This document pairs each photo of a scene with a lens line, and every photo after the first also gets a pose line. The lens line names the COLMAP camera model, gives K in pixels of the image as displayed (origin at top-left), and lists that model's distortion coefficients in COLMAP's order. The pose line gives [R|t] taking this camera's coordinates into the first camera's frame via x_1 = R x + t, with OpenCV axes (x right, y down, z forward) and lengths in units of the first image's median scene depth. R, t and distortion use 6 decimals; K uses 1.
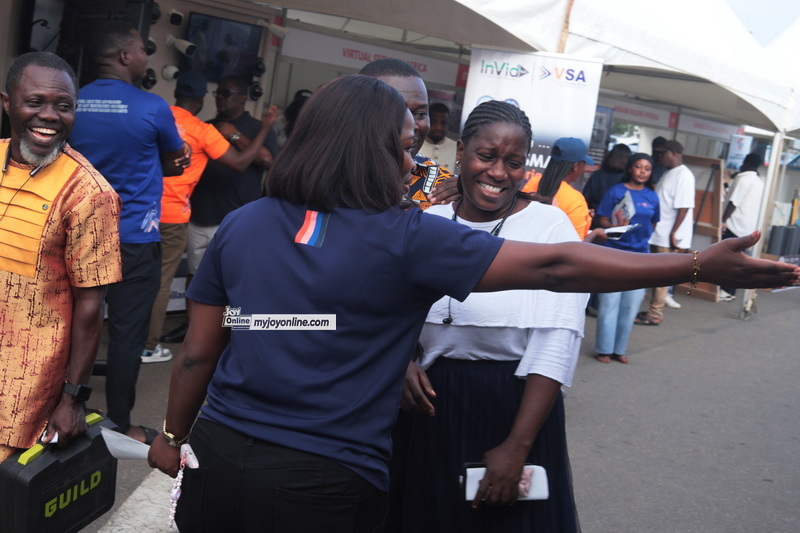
lens RADIAL K [[1162.4, 0, 400.1], [0, 1162.4, 265.7], [0, 0, 1]] dist [0.010151, 0.000000]
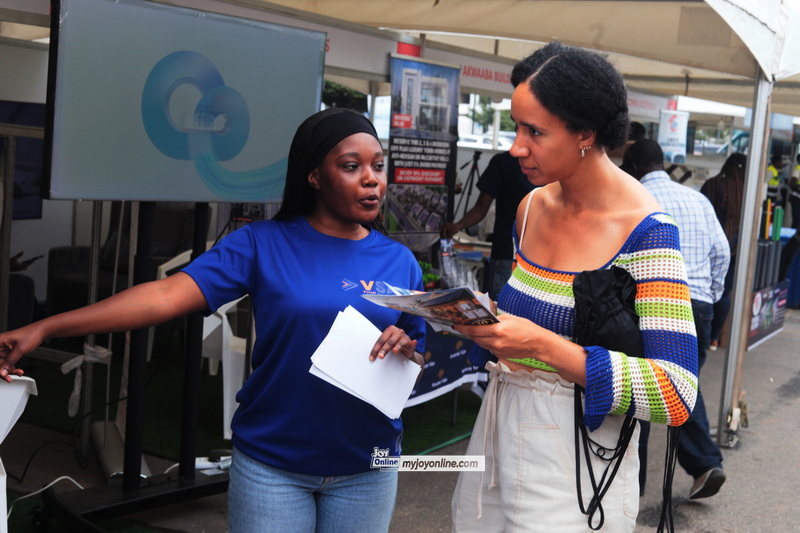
lens RADIAL K [[1162.4, 0, 399.7], [0, 1162.4, 267.0], [0, 0, 1]] dist [0.010151, 0.000000]
pose [[0.994861, -0.079906, 0.062179, 0.111747], [0.080719, 0.996680, -0.010668, -0.035521], [-0.061120, 0.015632, 0.998008, 0.439864]]
